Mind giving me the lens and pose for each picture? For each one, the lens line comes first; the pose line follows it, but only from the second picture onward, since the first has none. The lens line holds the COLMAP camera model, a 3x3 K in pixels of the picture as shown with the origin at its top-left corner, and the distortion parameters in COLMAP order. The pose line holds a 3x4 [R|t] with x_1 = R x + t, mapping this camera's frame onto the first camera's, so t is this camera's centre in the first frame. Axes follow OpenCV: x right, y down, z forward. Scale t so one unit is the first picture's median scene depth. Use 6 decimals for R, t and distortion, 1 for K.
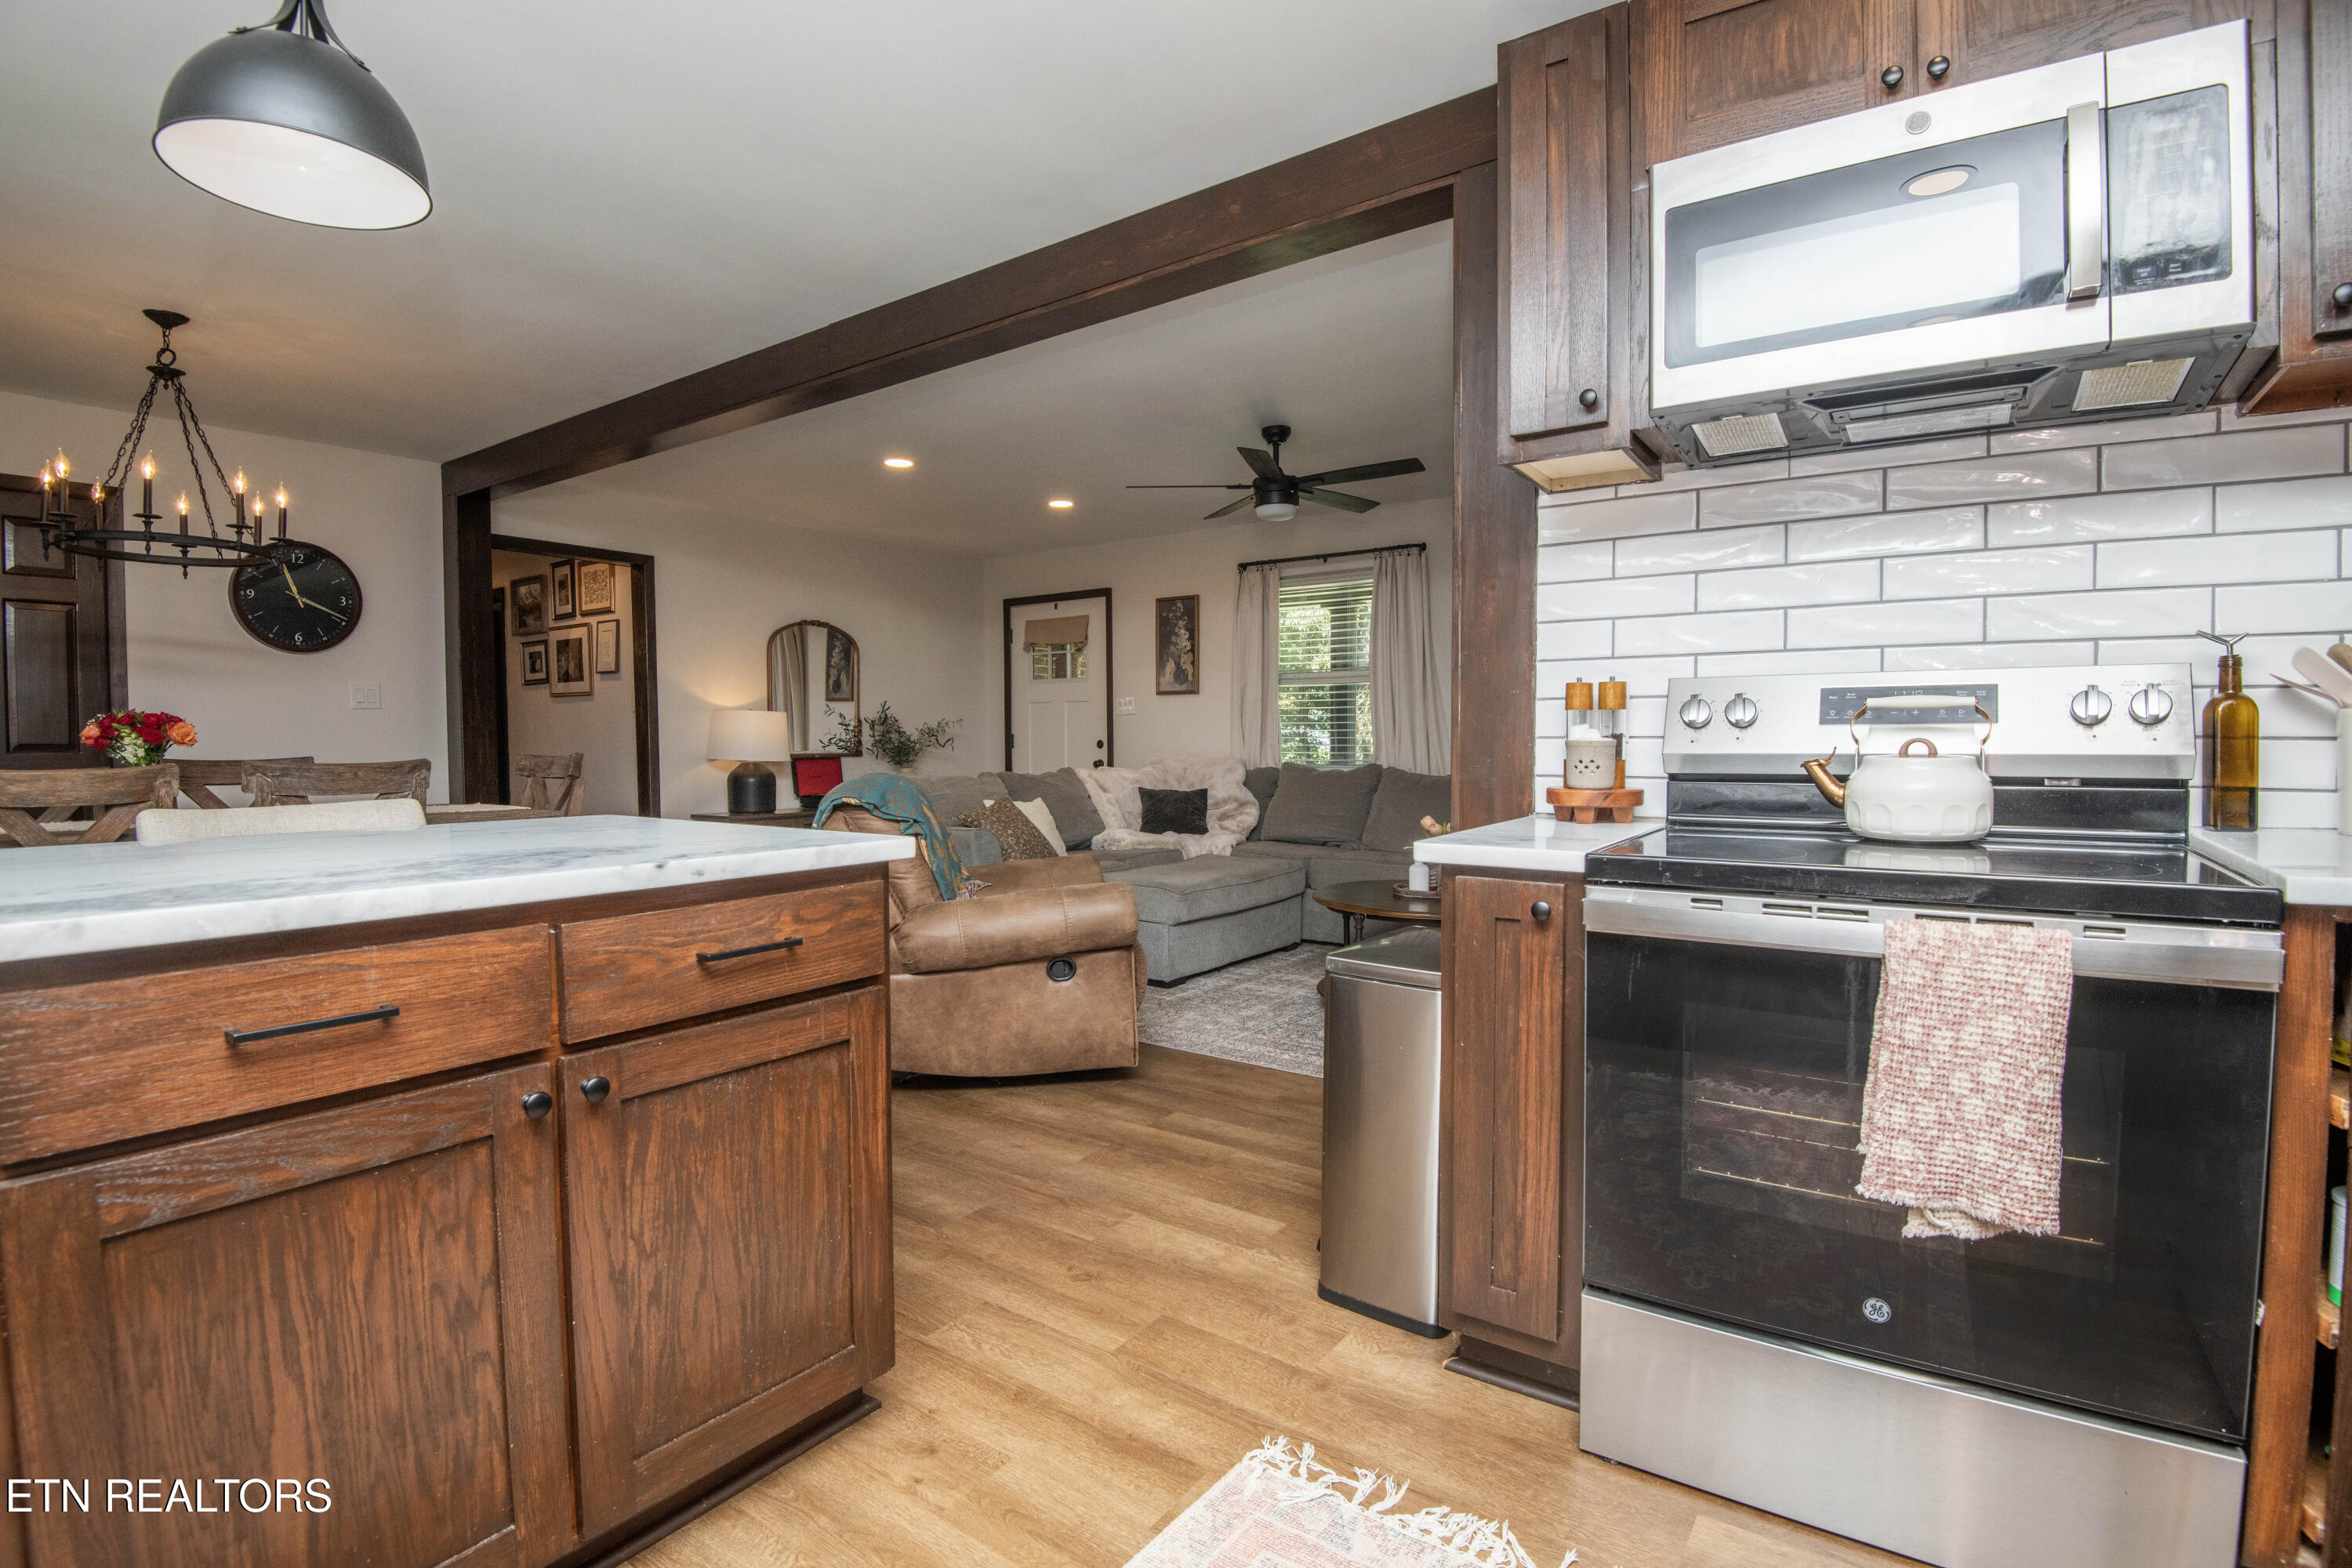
lens RADIAL K [[1101.5, 0, 1182.9], [0, 1101.5, 782.0], [0, 0, 1]] dist [-0.012818, -0.018046]
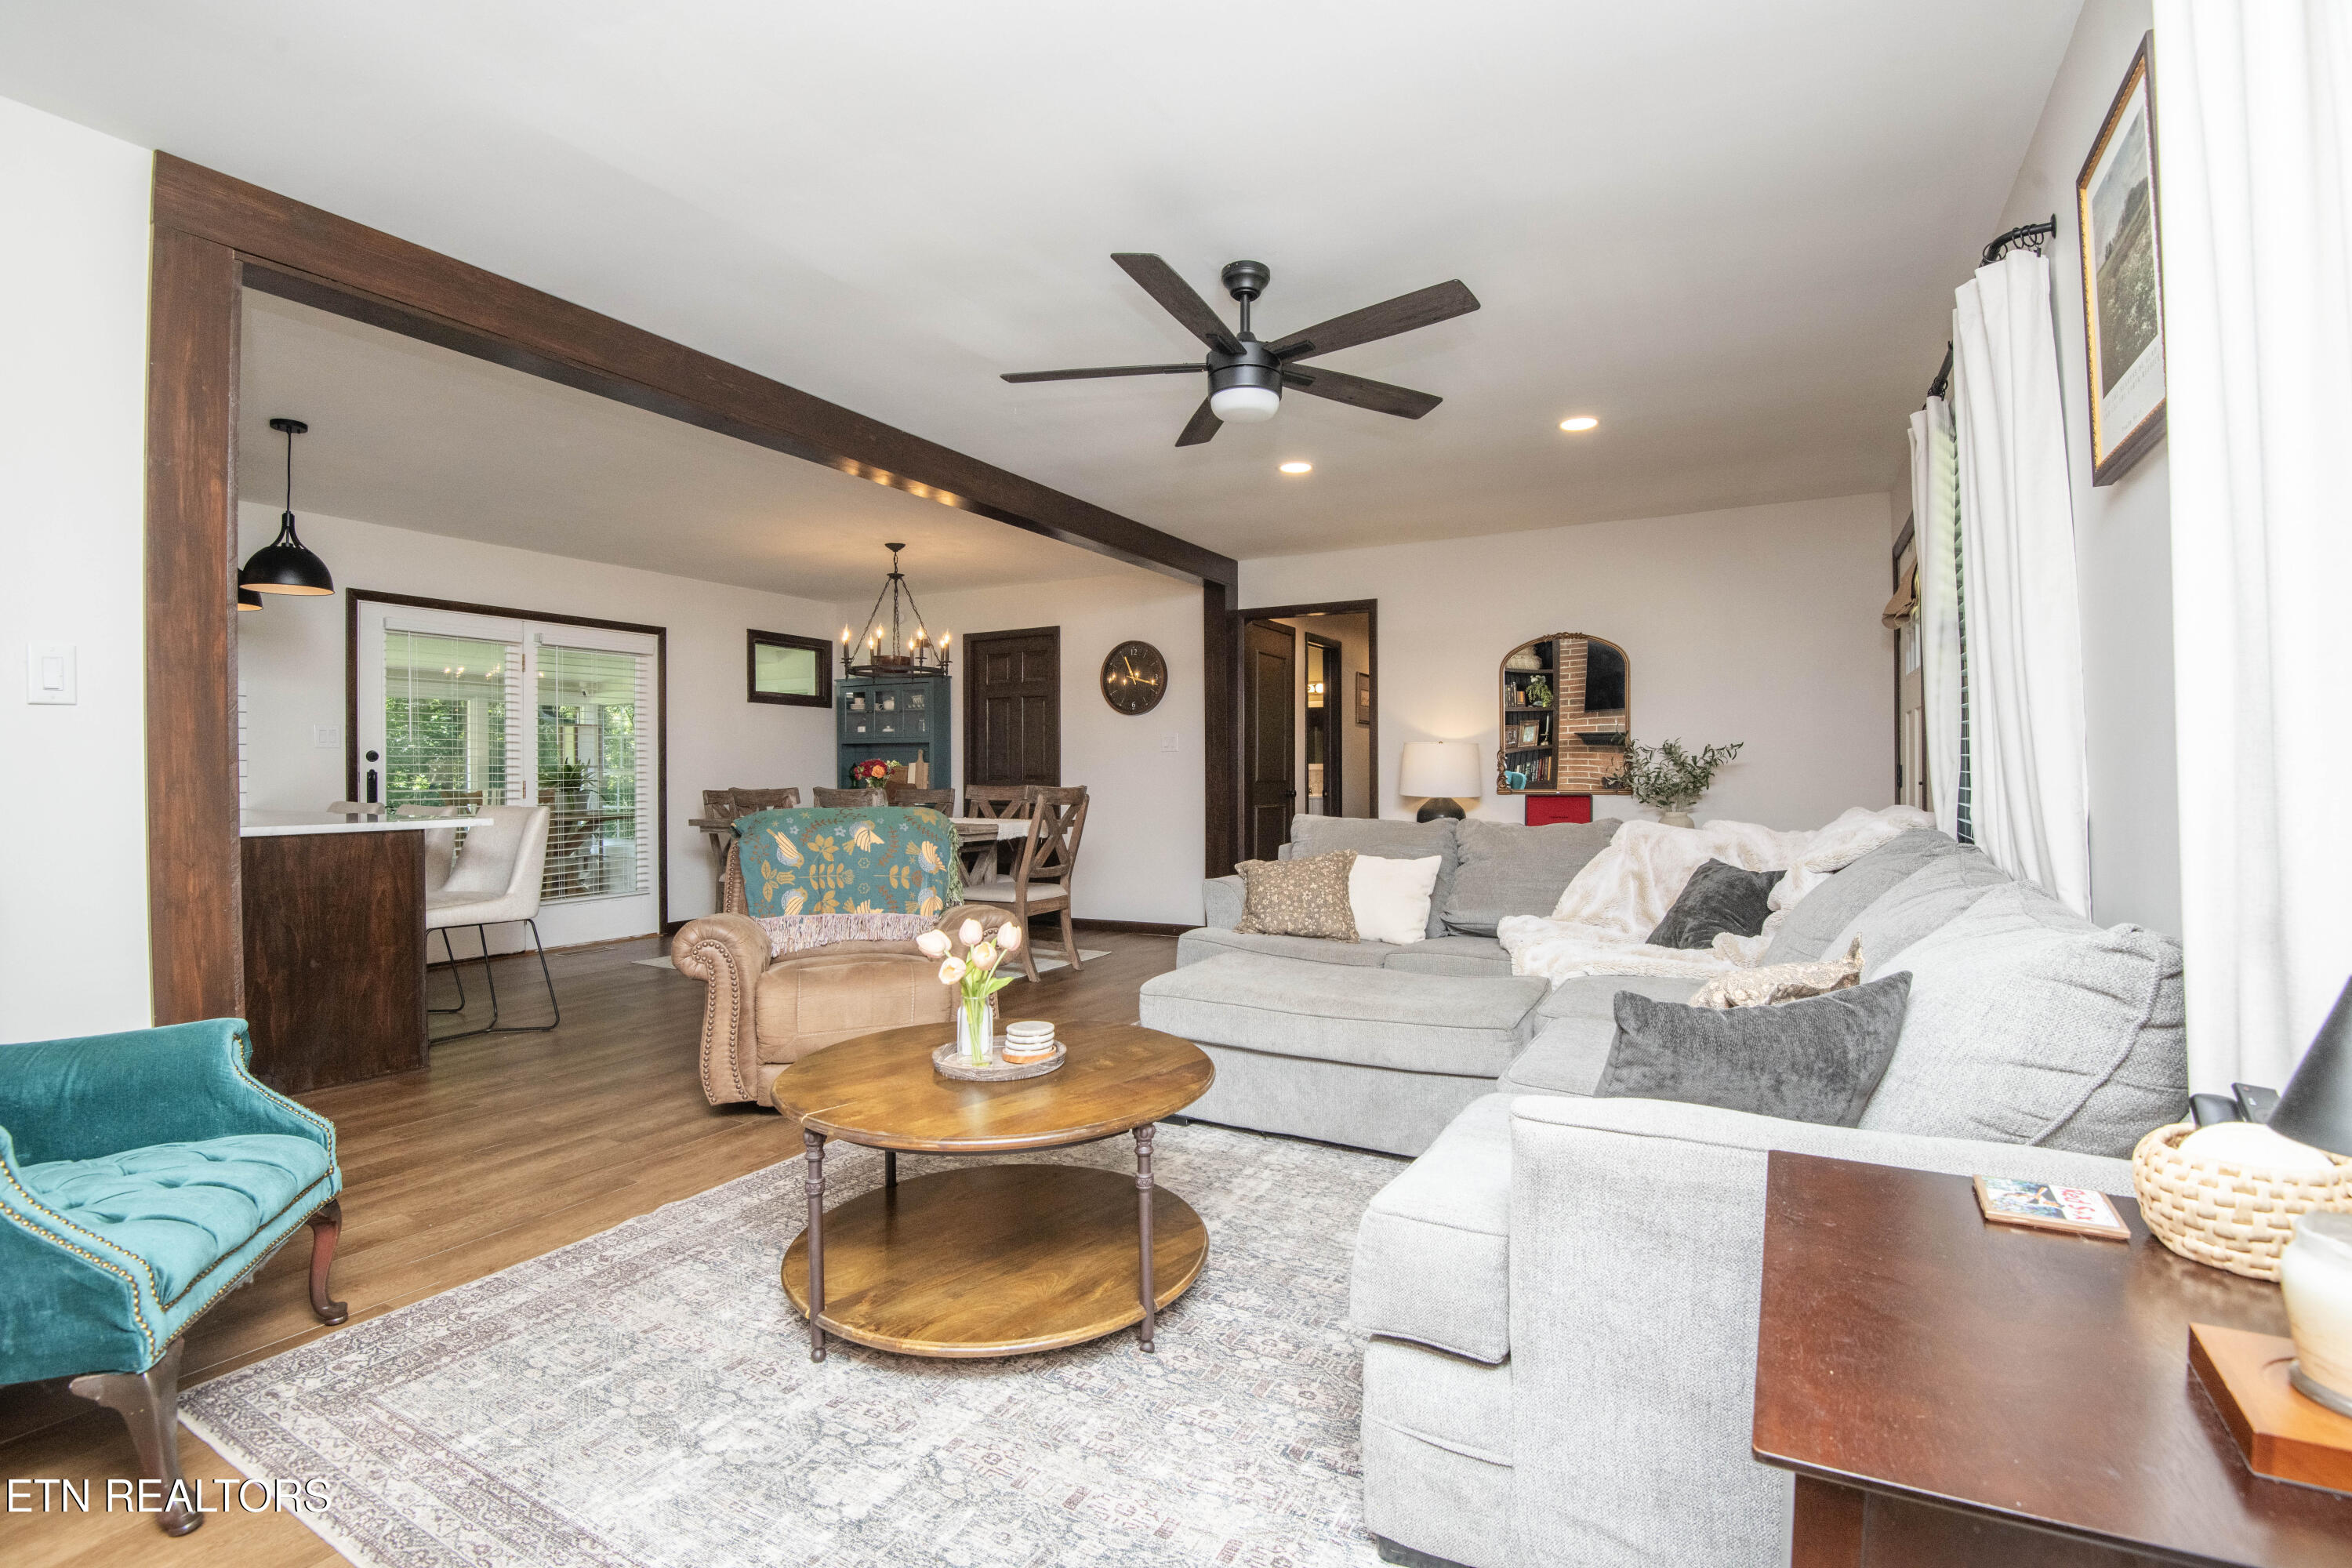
lens RADIAL K [[1101.5, 0, 1182.9], [0, 1101.5, 782.0], [0, 0, 1]] dist [-0.012818, -0.018046]
pose [[0.105488, 0.013095, -0.994334, 0.697804], [-0.034201, 0.999370, 0.009533, -0.045057], [0.993832, 0.033001, 0.105870, 0.913906]]
